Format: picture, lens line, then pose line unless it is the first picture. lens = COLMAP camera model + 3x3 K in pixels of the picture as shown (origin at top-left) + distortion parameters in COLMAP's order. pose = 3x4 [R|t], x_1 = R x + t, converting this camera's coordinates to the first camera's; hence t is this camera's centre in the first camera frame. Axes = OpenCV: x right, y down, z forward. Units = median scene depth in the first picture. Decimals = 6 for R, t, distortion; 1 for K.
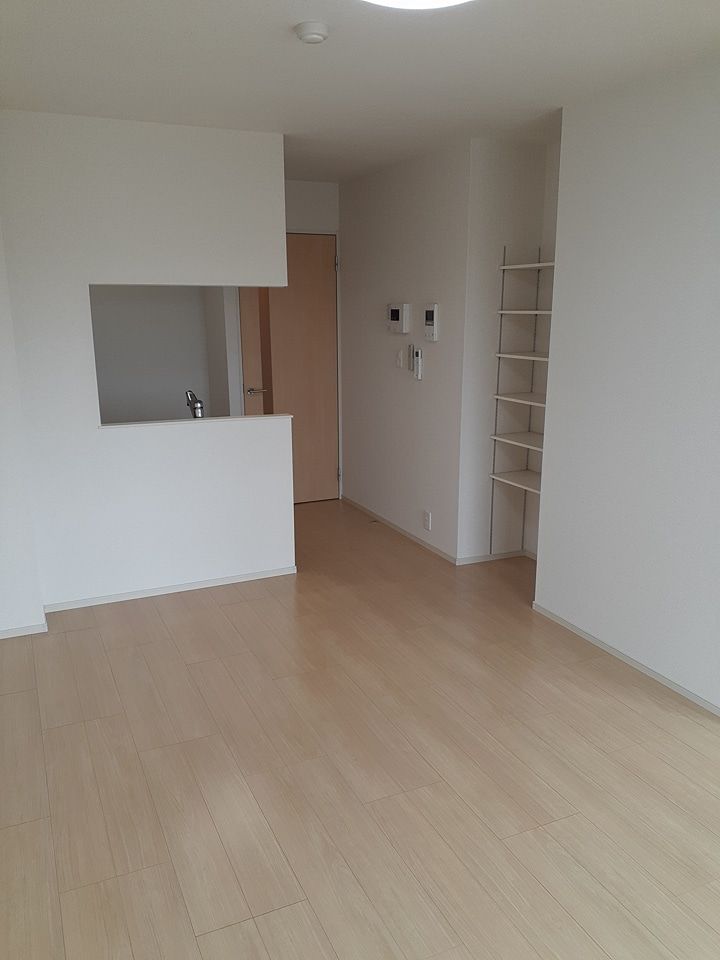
lens RADIAL K [[739.7, 0, 360.0], [0, 739.7, 480.0], [0, 0, 1]] dist [0.022567, 0.000665]
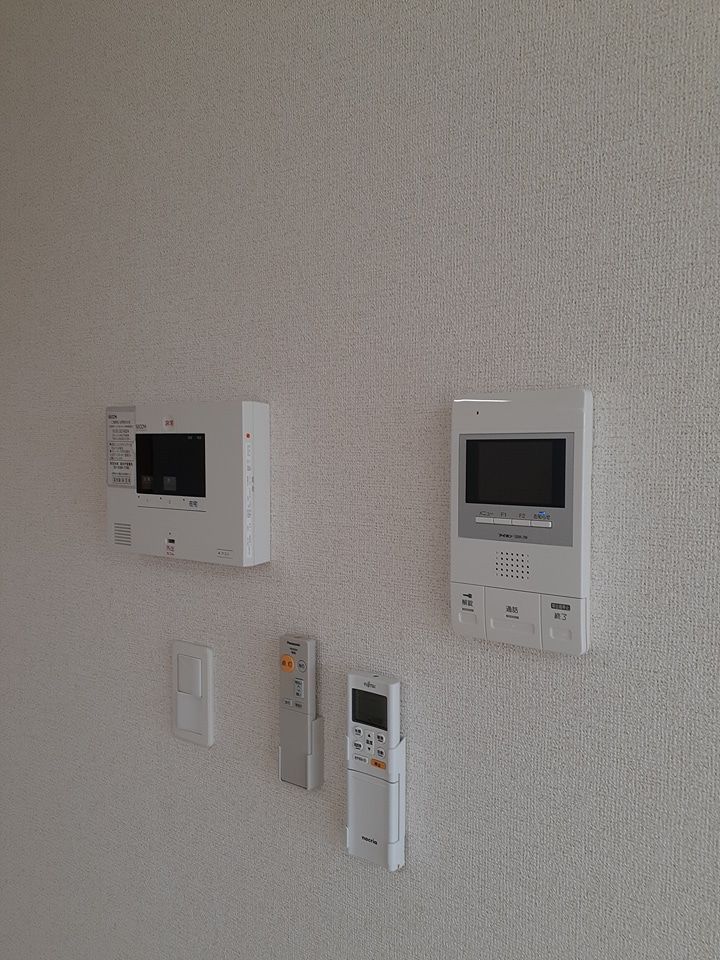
lens RADIAL K [[739.7, 0, 360.0], [0, 739.7, 480.0], [0, 0, 1]] dist [0.022567, 0.000665]
pose [[0.871120, -0.033593, 0.489920, 0.000294], [0.118657, 0.982494, -0.143615, -0.191926], [-0.476519, 0.183238, 0.859857, 0.844154]]
